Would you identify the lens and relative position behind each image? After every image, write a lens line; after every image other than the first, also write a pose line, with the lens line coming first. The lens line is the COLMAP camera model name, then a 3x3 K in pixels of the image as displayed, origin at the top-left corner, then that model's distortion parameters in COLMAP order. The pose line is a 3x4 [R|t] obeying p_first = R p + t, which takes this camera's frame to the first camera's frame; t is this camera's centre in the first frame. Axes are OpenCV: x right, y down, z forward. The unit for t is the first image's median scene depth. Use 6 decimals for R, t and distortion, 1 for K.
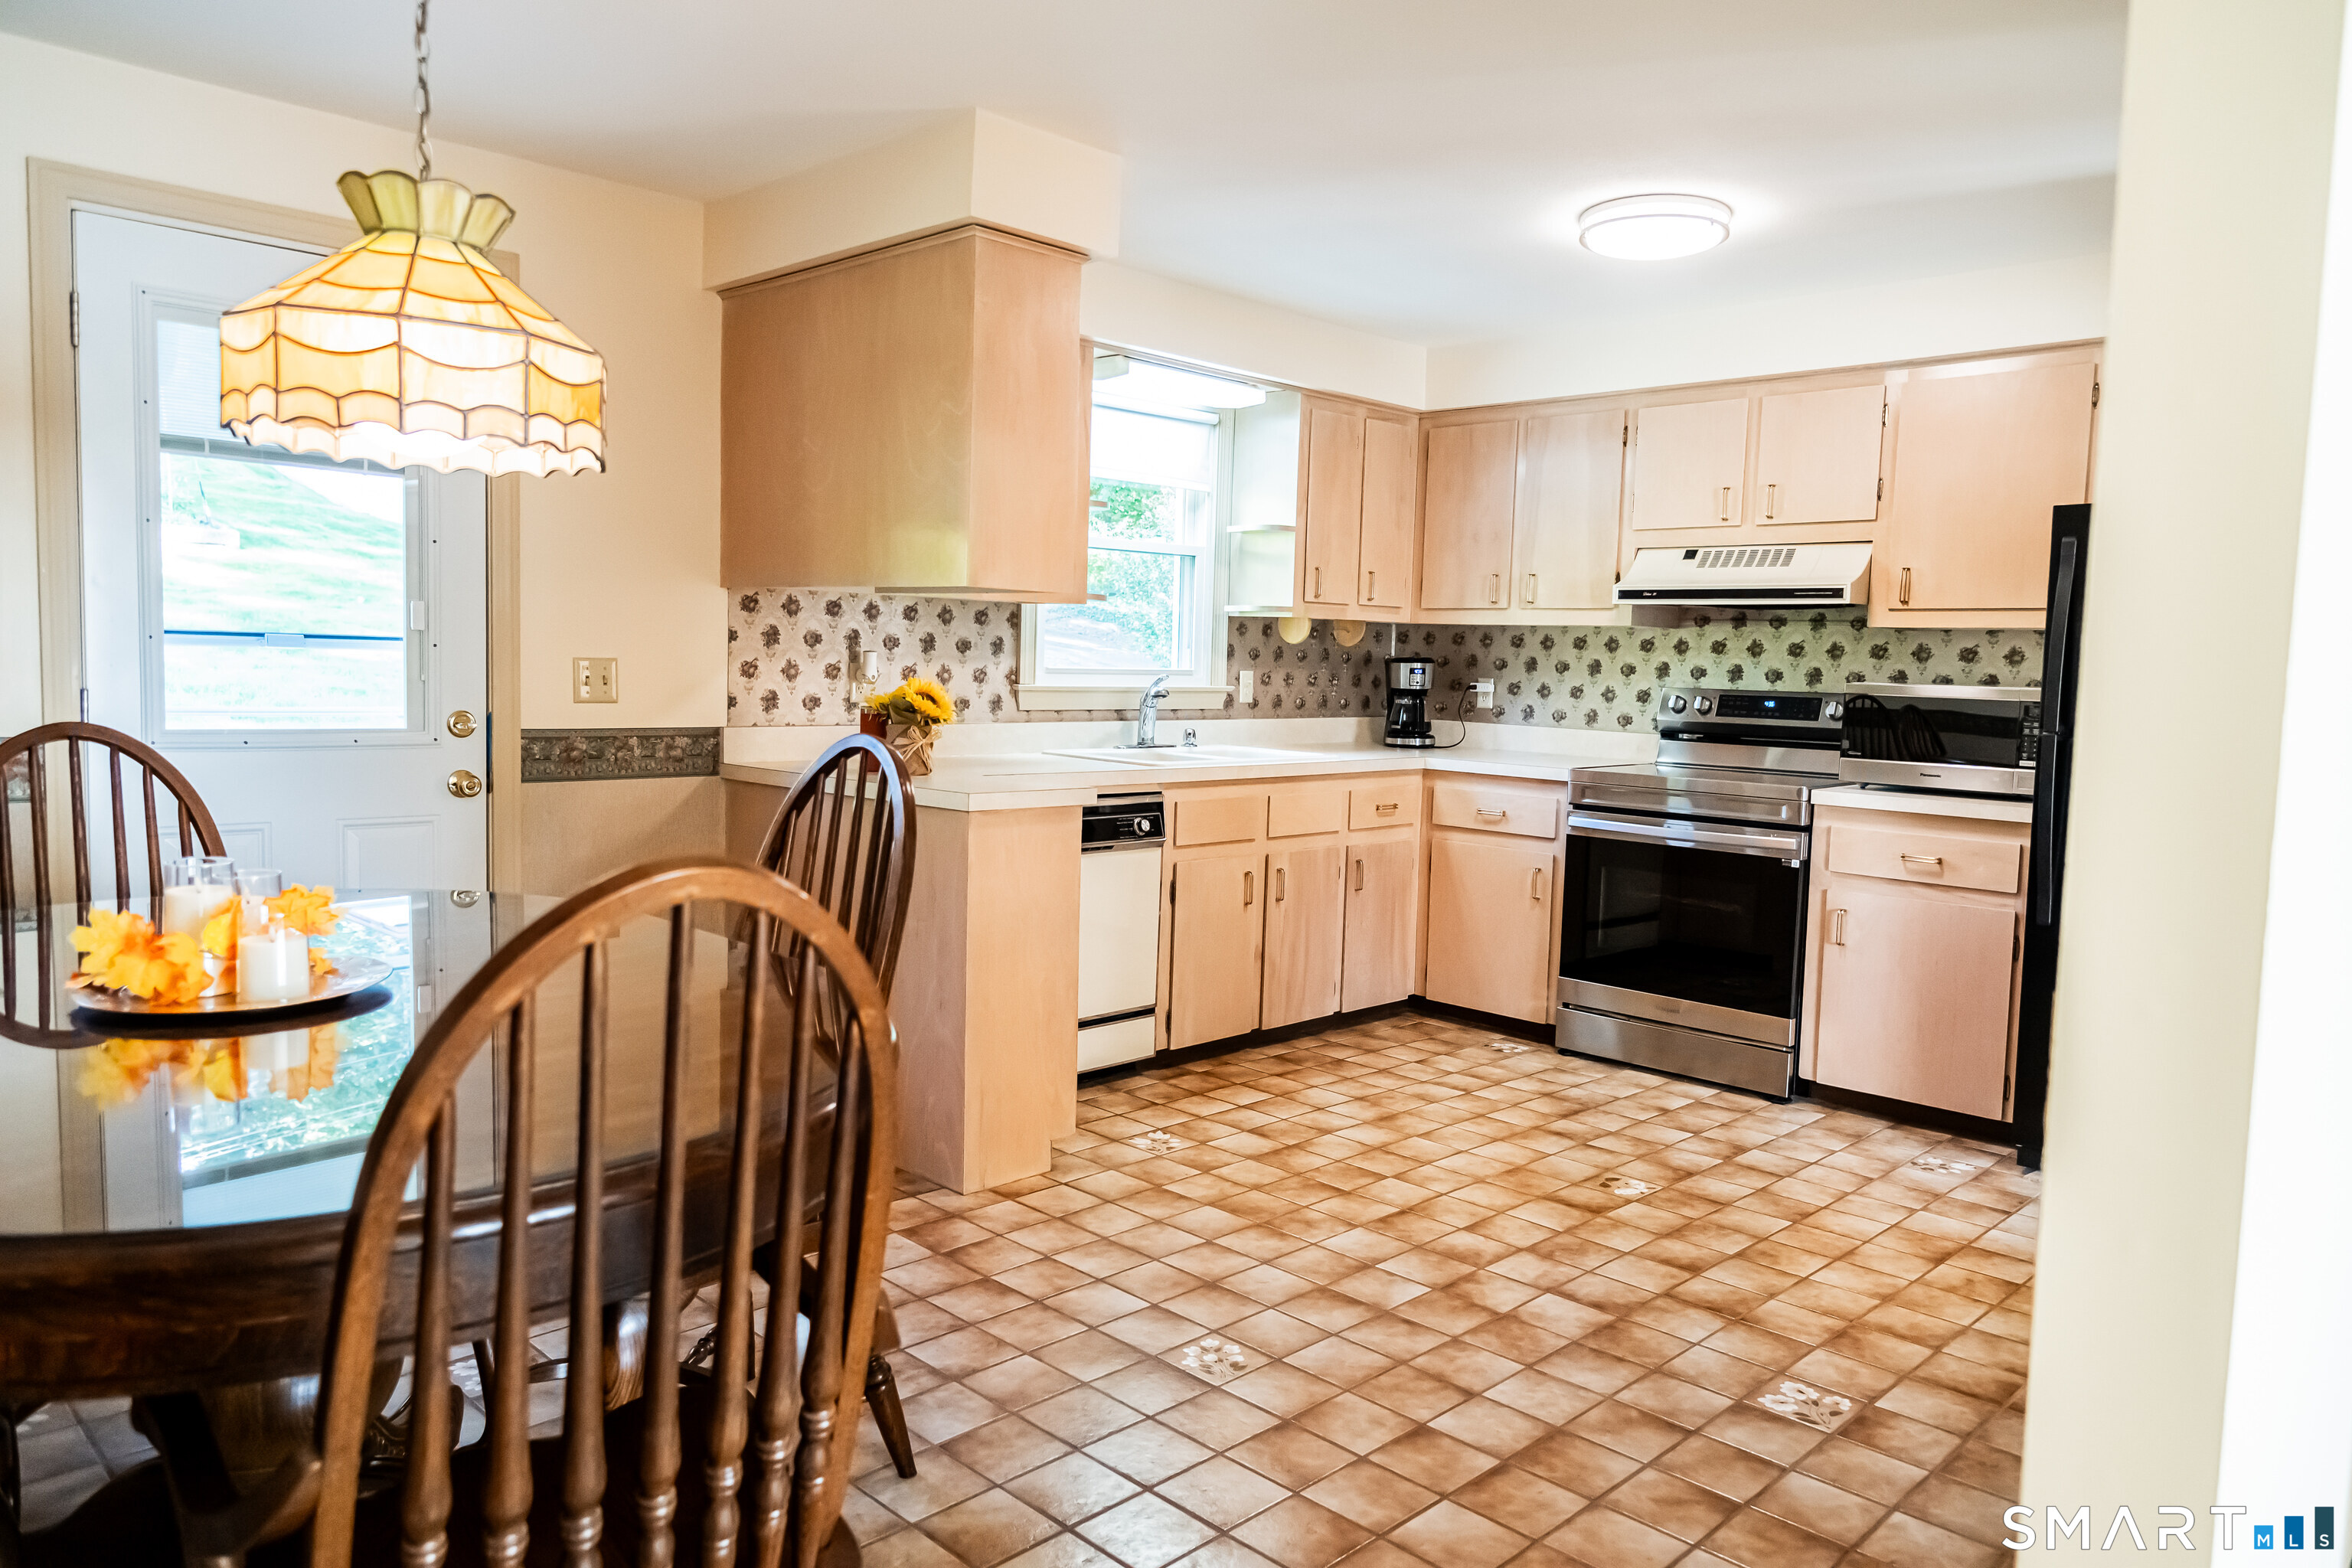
lens RADIAL K [[1592.3, 0, 1176.0], [0, 1592.3, 784.0], [0, 0, 1]] dist [0.005430, -0.000482]
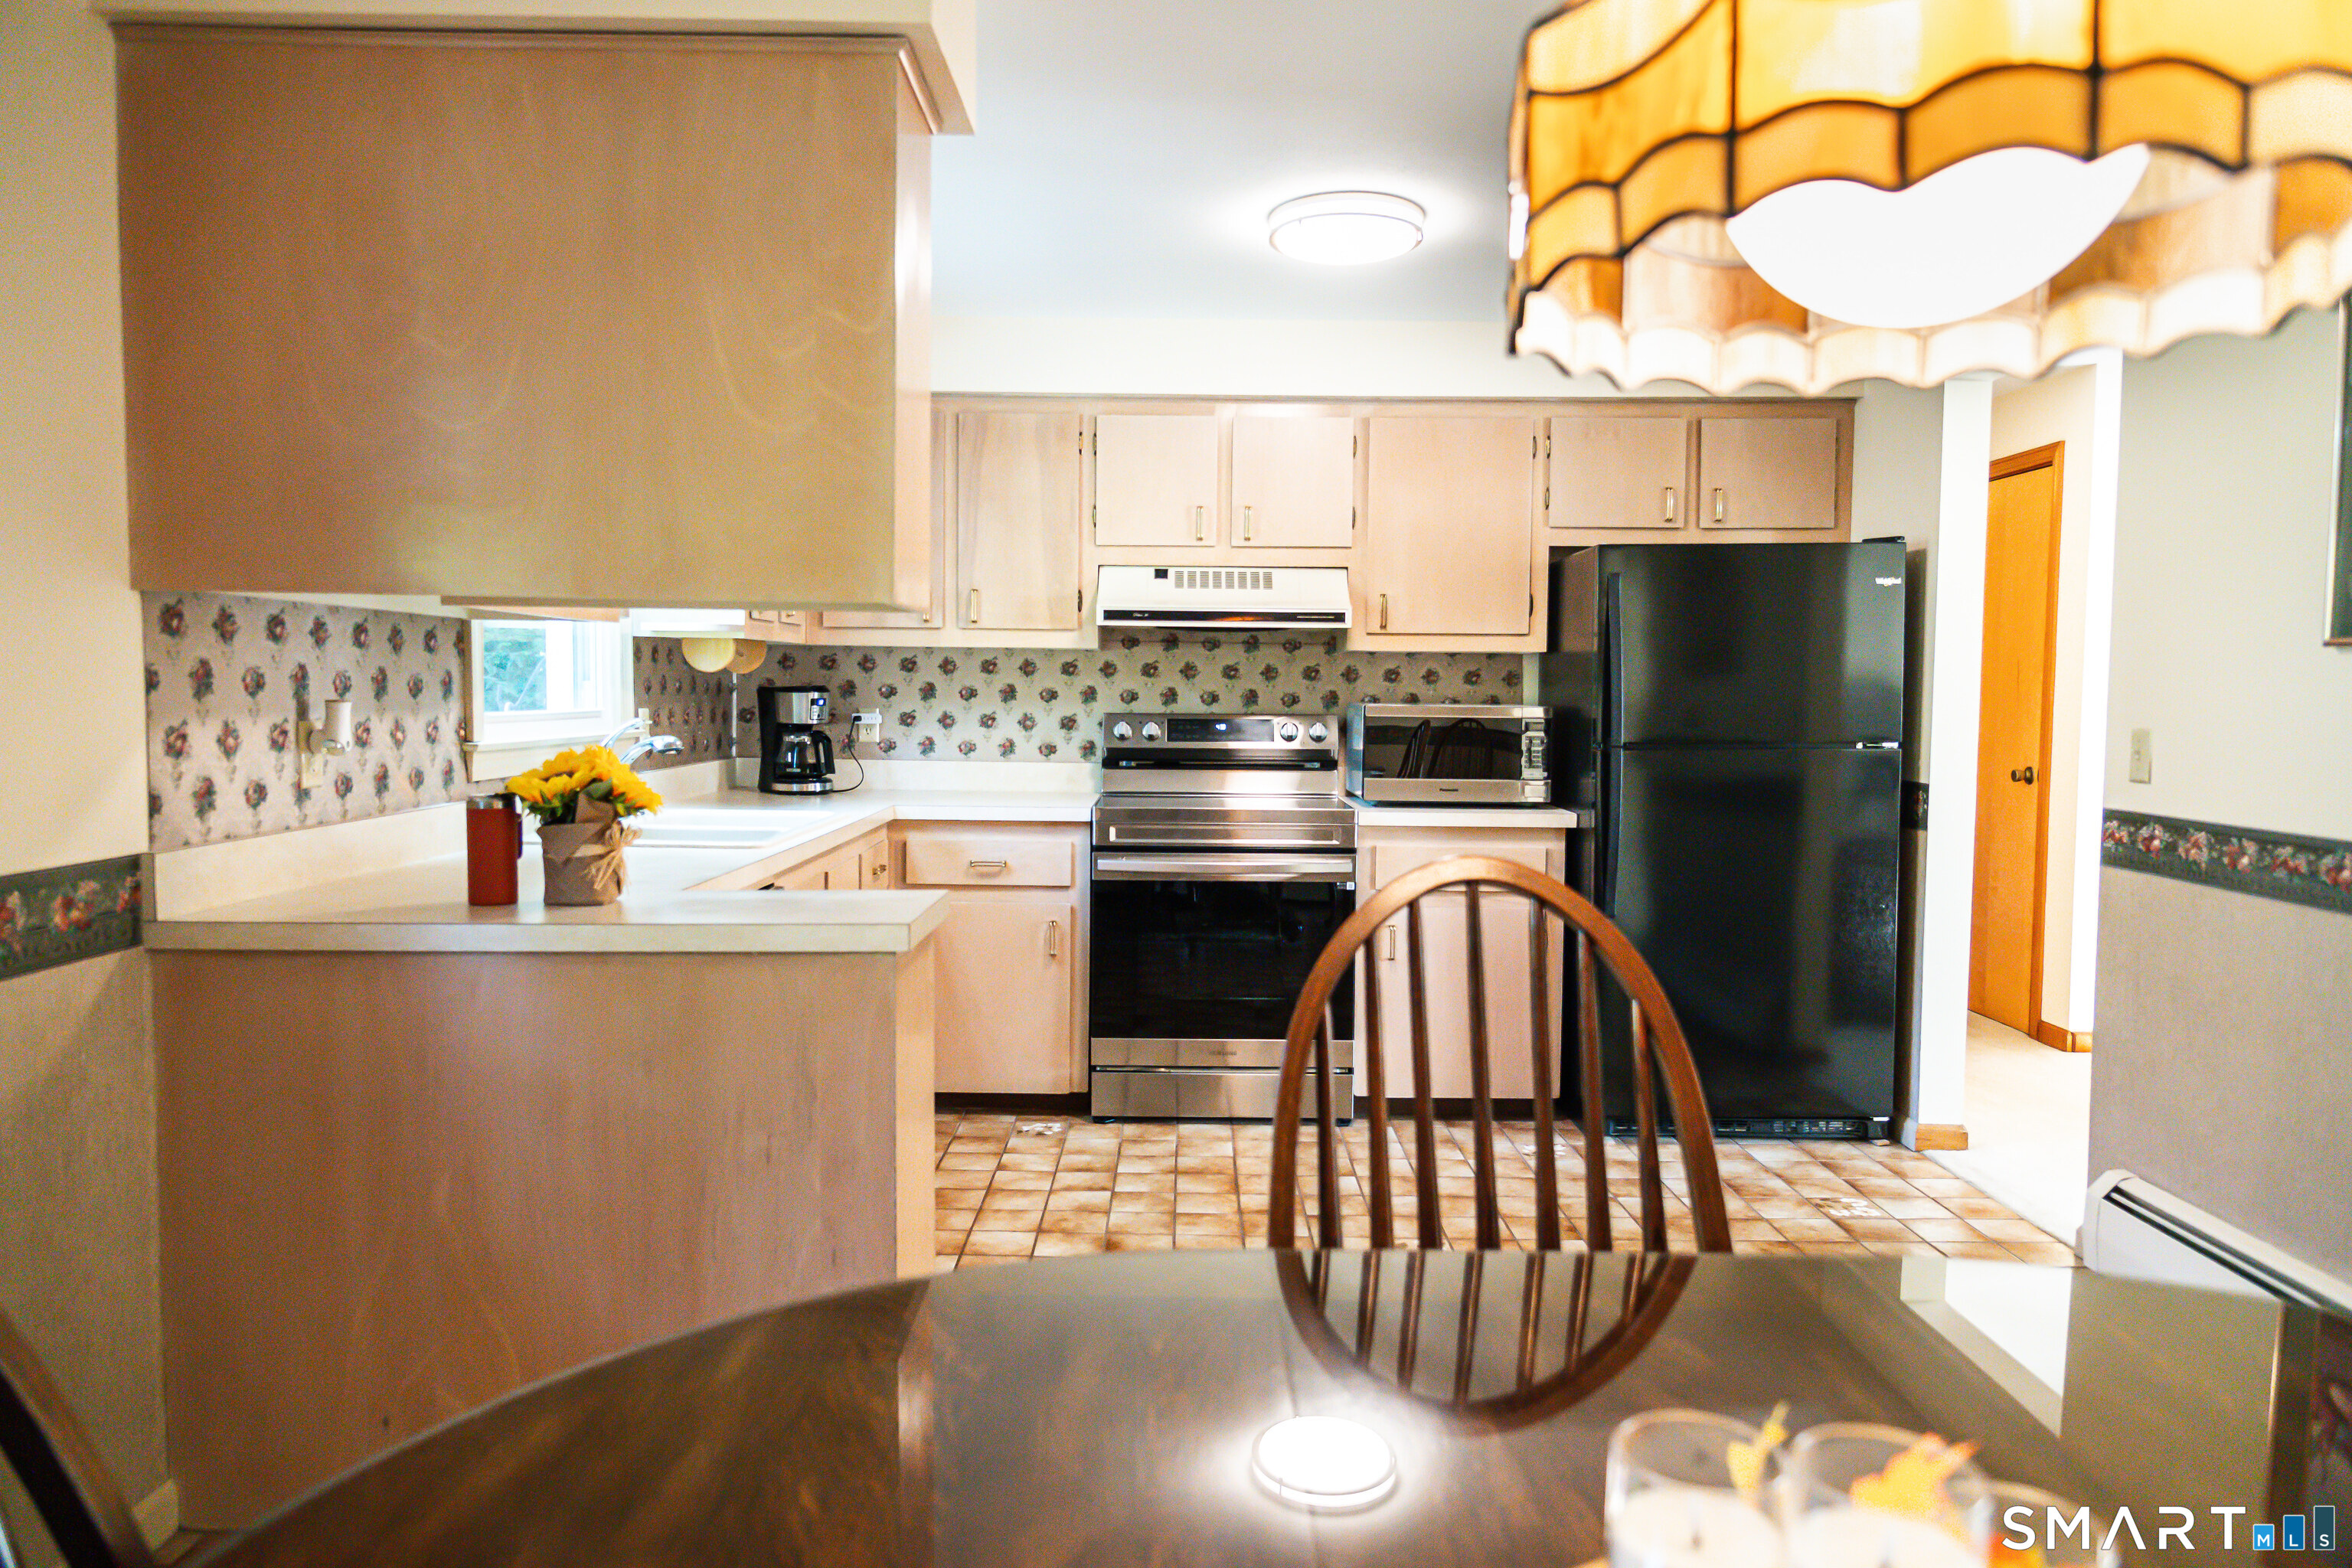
lens RADIAL K [[1592.3, 0, 1176.0], [0, 1592.3, 784.0], [0, 0, 1]] dist [0.005430, -0.000482]
pose [[0.703286, -0.064778, 0.707950, -0.360816], [0.067485, 0.997426, 0.024224, -0.041853], [-0.707697, 0.030740, 0.705847, 0.331137]]
